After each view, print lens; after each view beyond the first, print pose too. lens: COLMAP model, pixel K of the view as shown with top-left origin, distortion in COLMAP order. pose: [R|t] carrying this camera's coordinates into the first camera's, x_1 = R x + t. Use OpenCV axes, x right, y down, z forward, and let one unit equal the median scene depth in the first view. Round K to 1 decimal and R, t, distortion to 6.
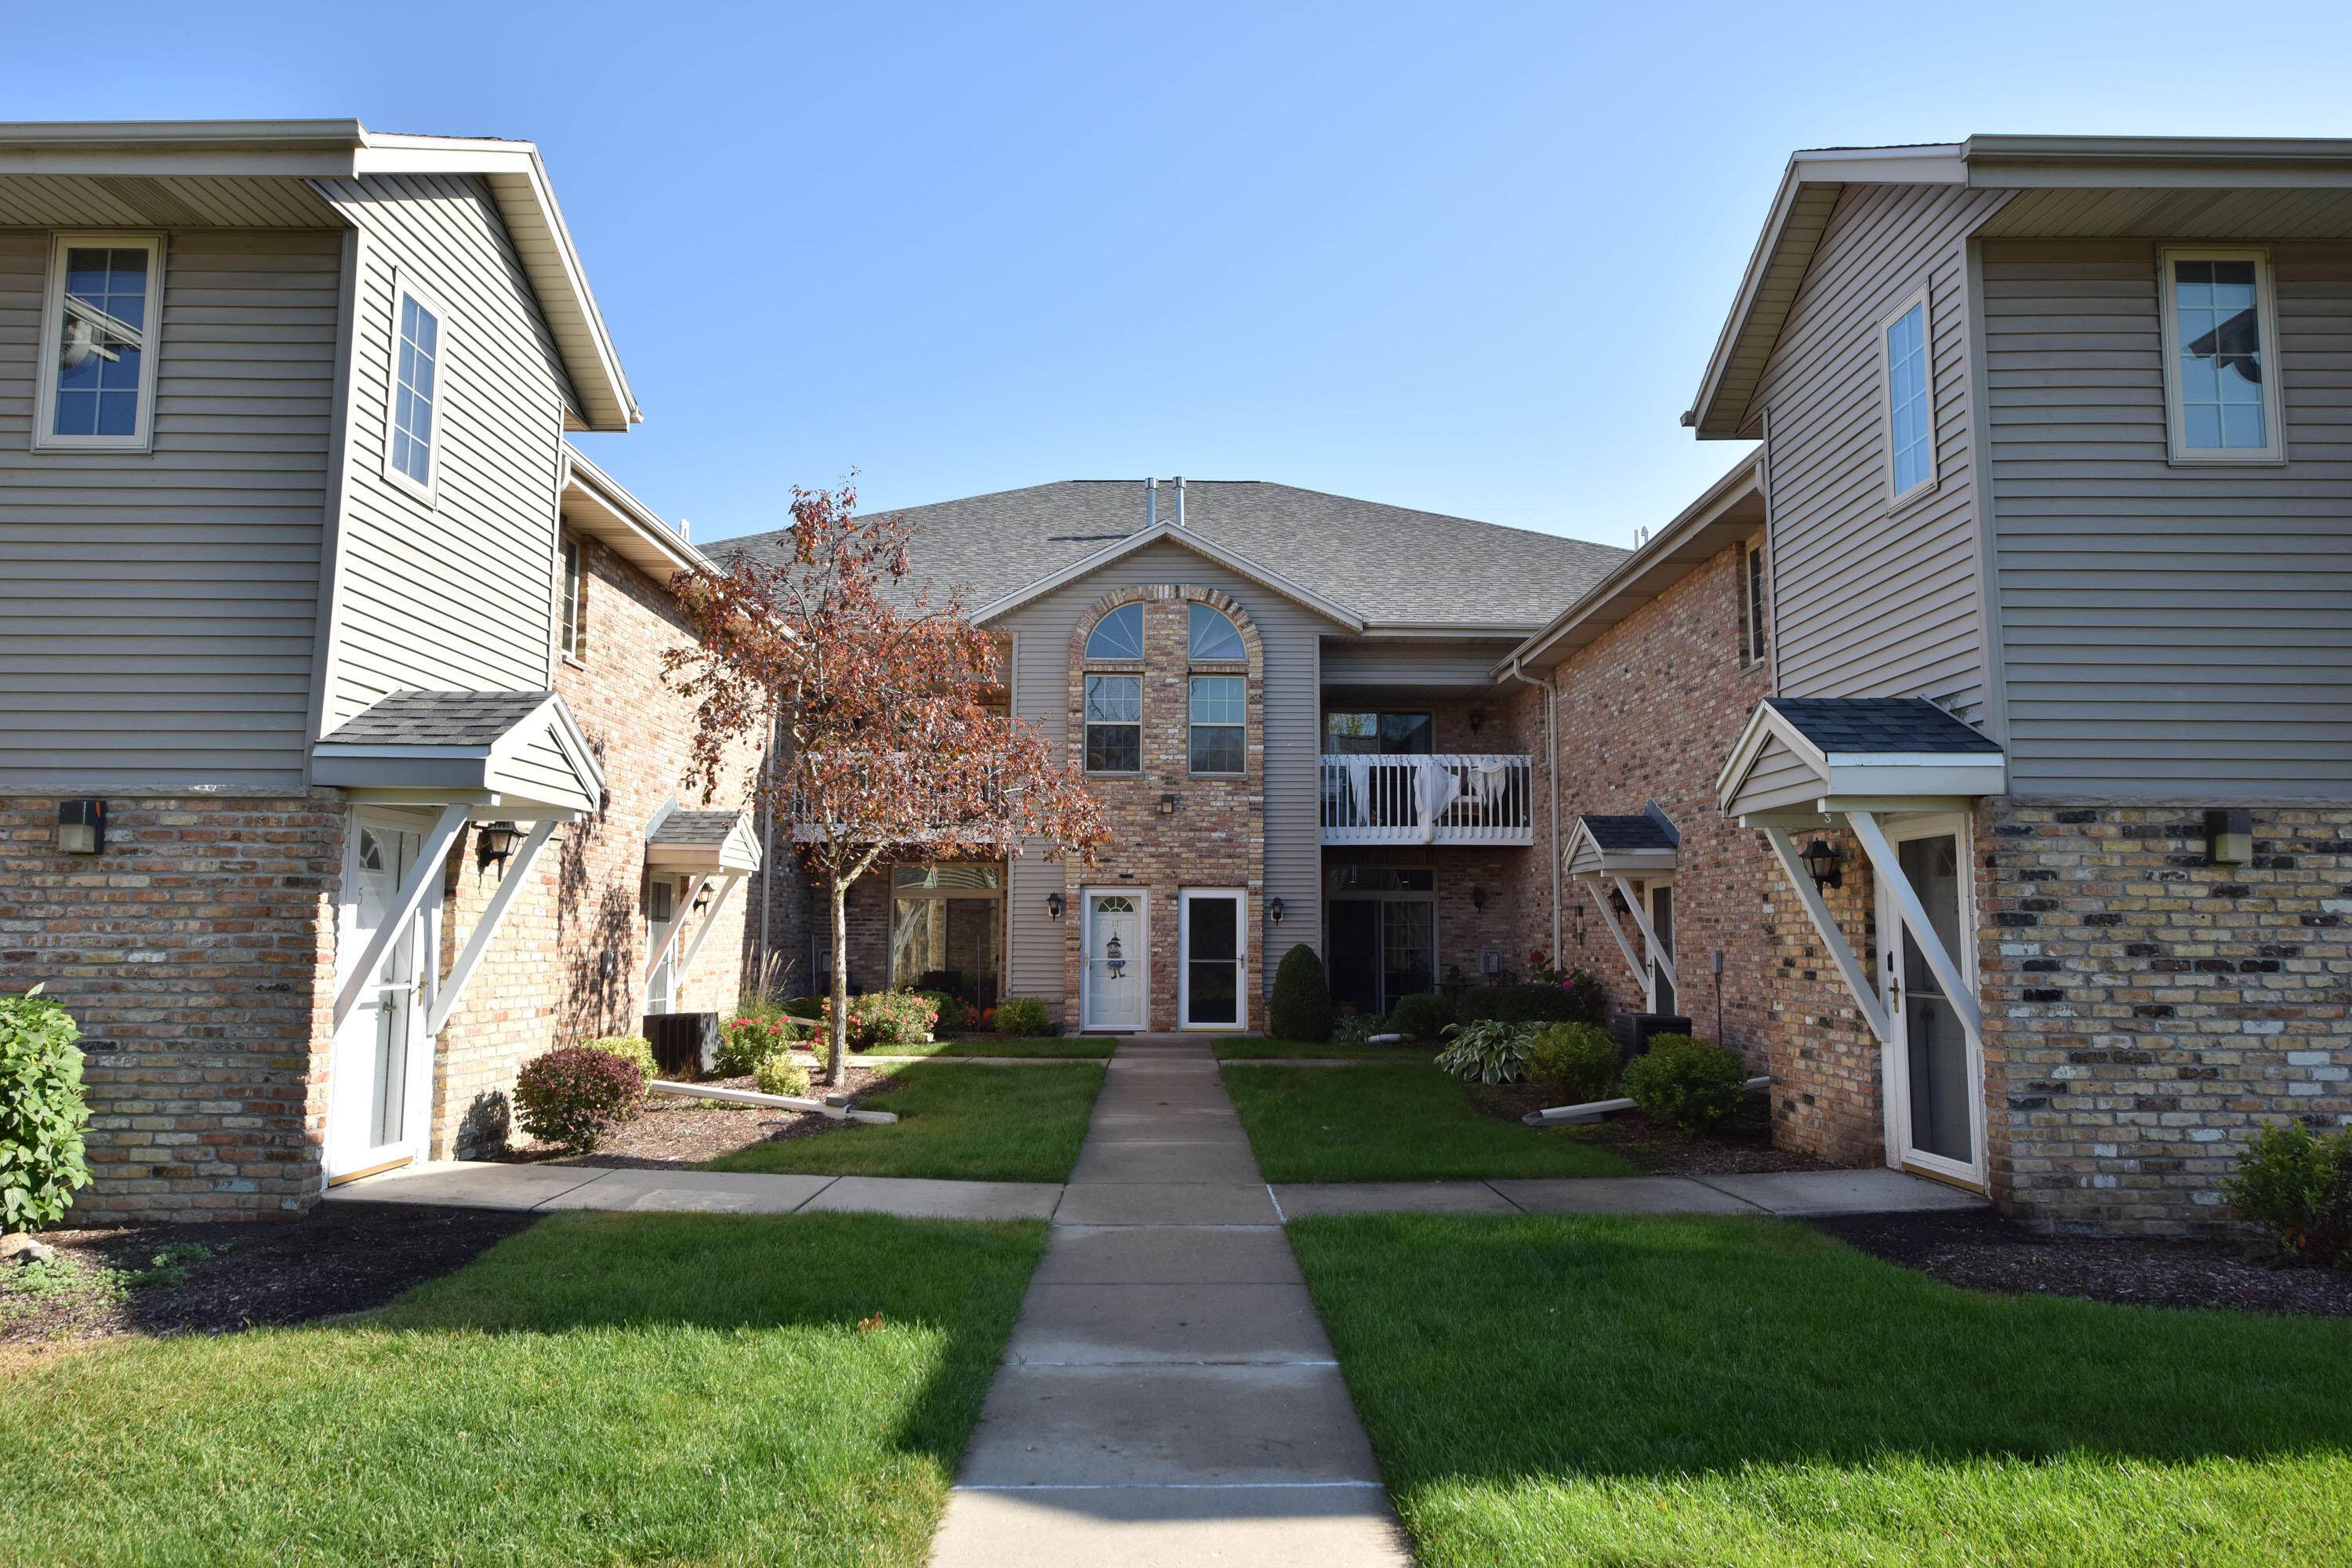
lens RADIAL K [[1564.4, 0, 1178.0], [0, 1564.4, 773.8], [0, 0, 1]] dist [-0.001489, 0.001873]
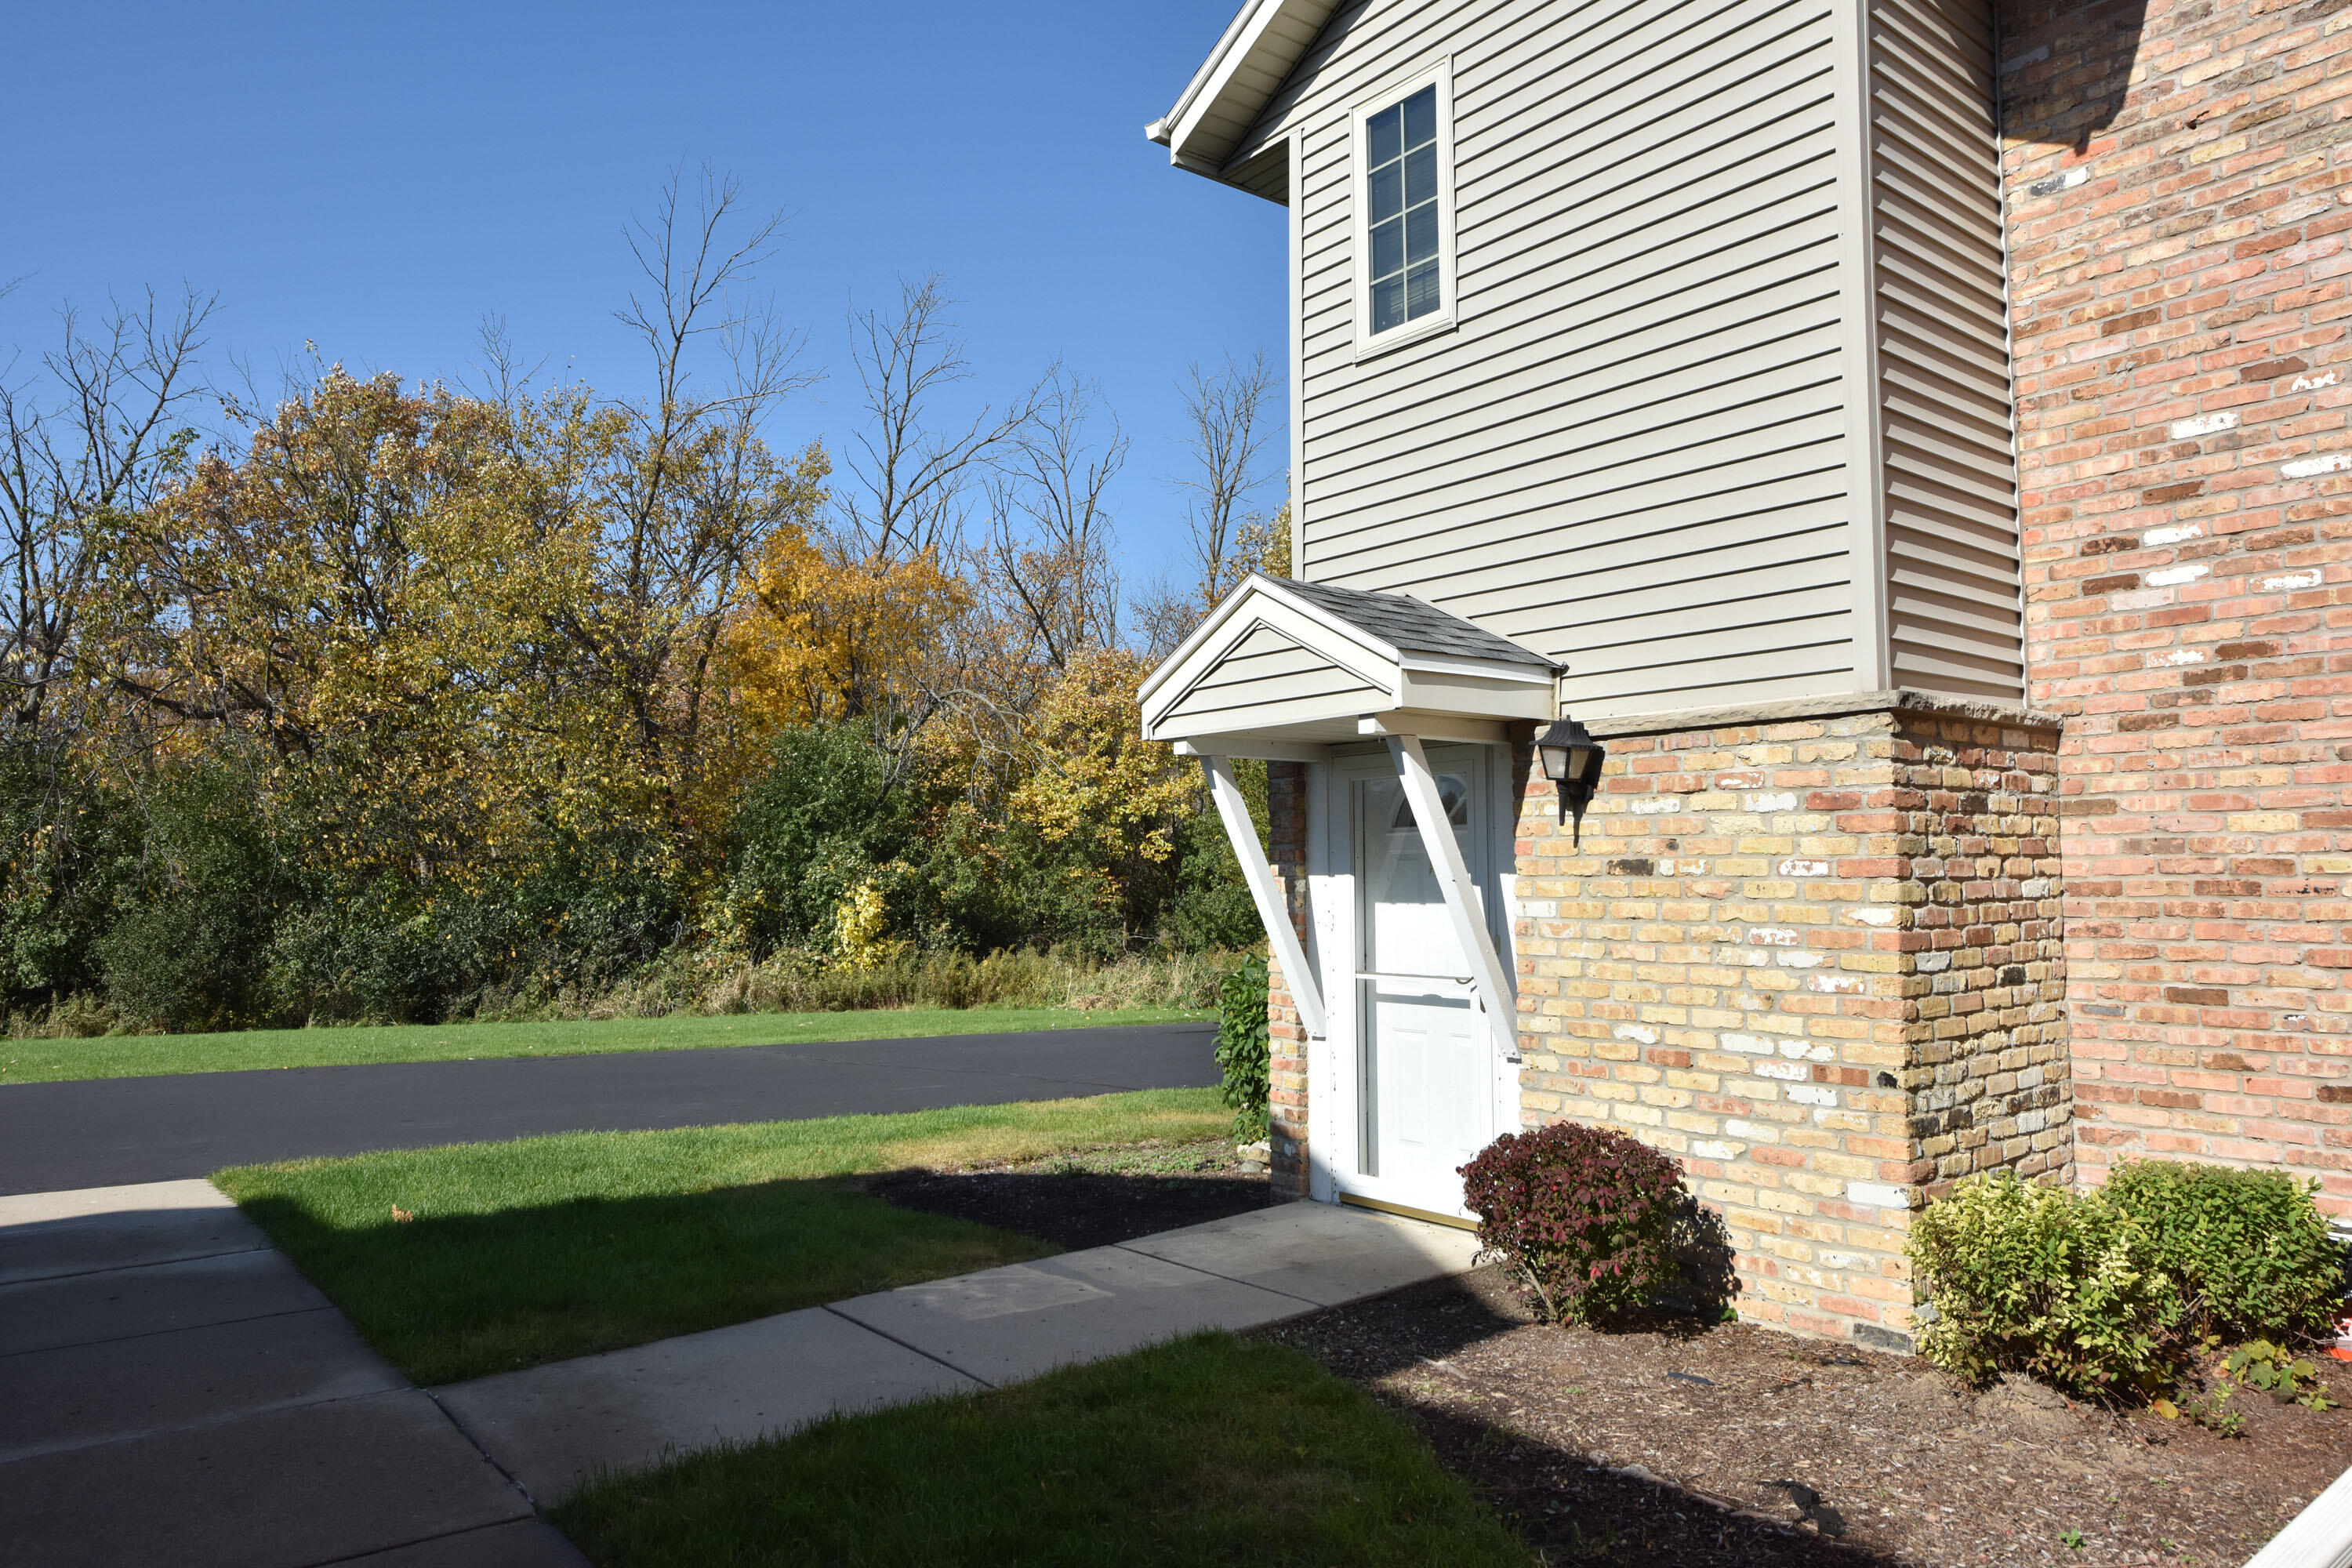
lens RADIAL K [[1564.4, 0, 1179.6], [0, 1564.4, 770.1], [0, 0, 1]] dist [-0.001489, 0.001873]
pose [[-0.788327, -0.049965, -0.613225, 0.060527], [0.063098, 0.984876, -0.161362, 0.142338], [0.612013, -0.165899, -0.773251, 1.444153]]
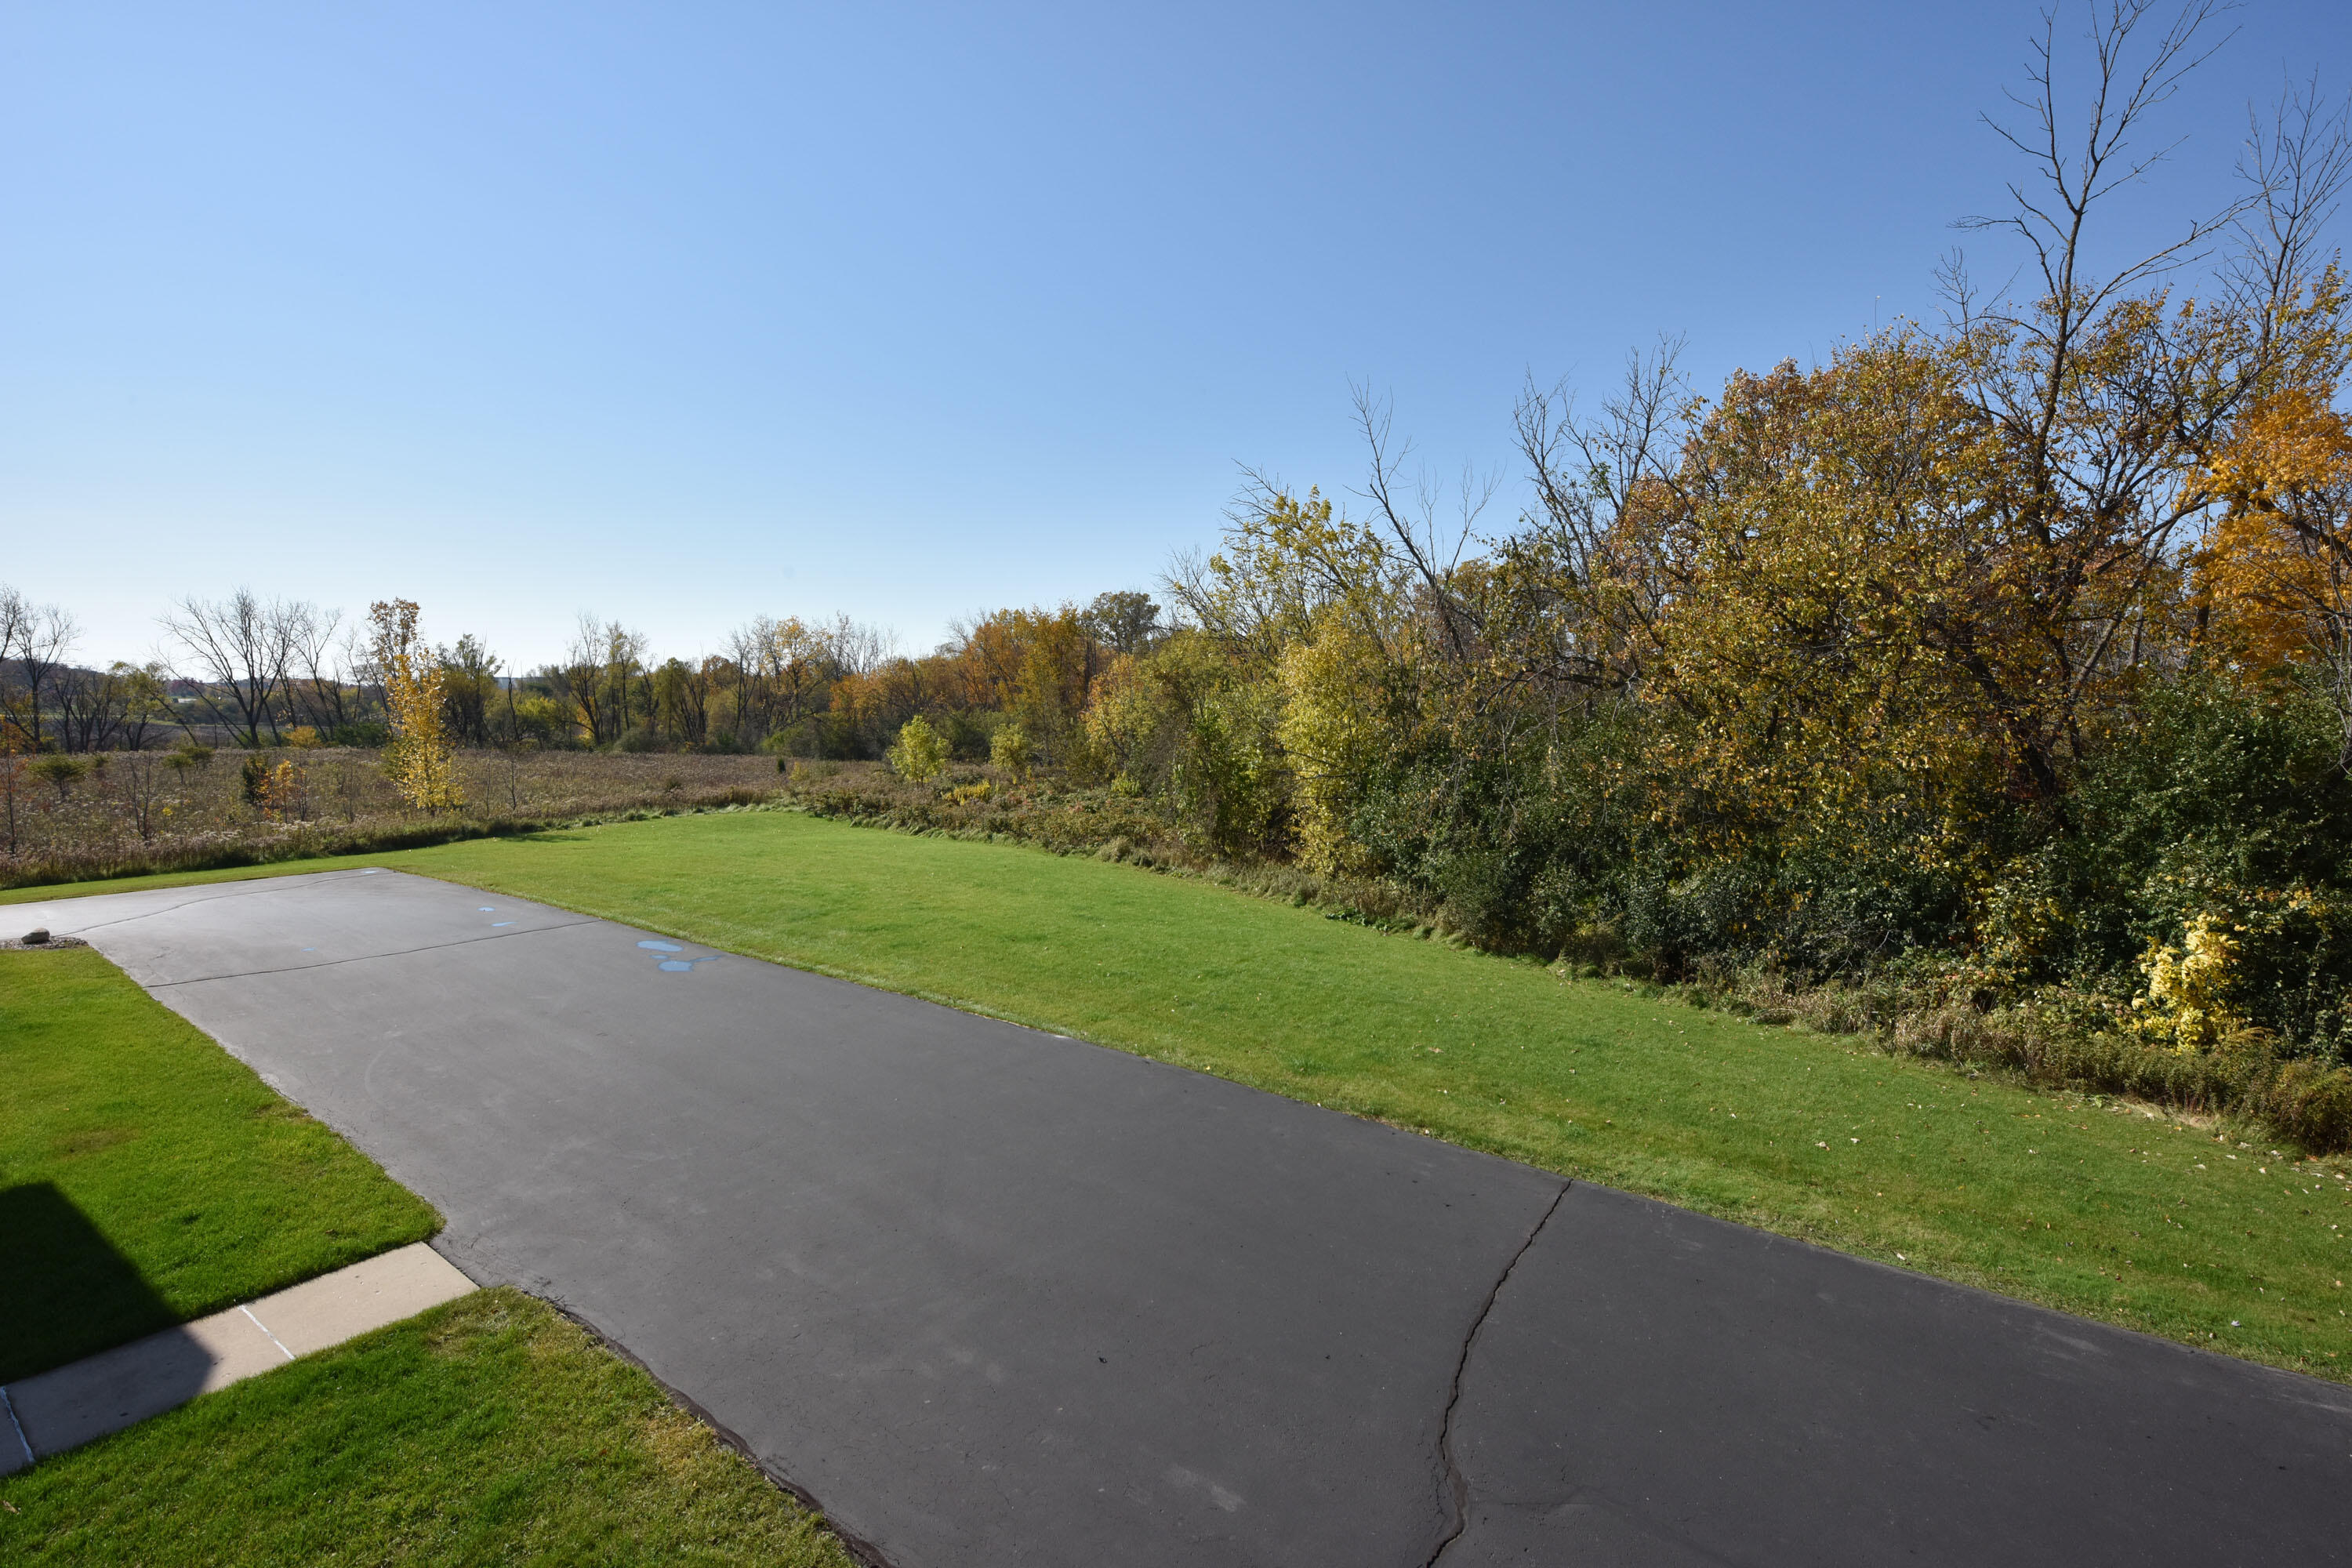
lens RADIAL K [[1028.2, 0, 1172.8], [0, 1028.2, 781.1], [0, 0, 1]] dist [-0.010310, -0.003099]
pose [[-0.807881, -0.050873, 0.587145, -0.135858], [-0.067927, 0.997666, -0.007021, 0.068366], [-0.585417, -0.045555, -0.809451, 1.302836]]
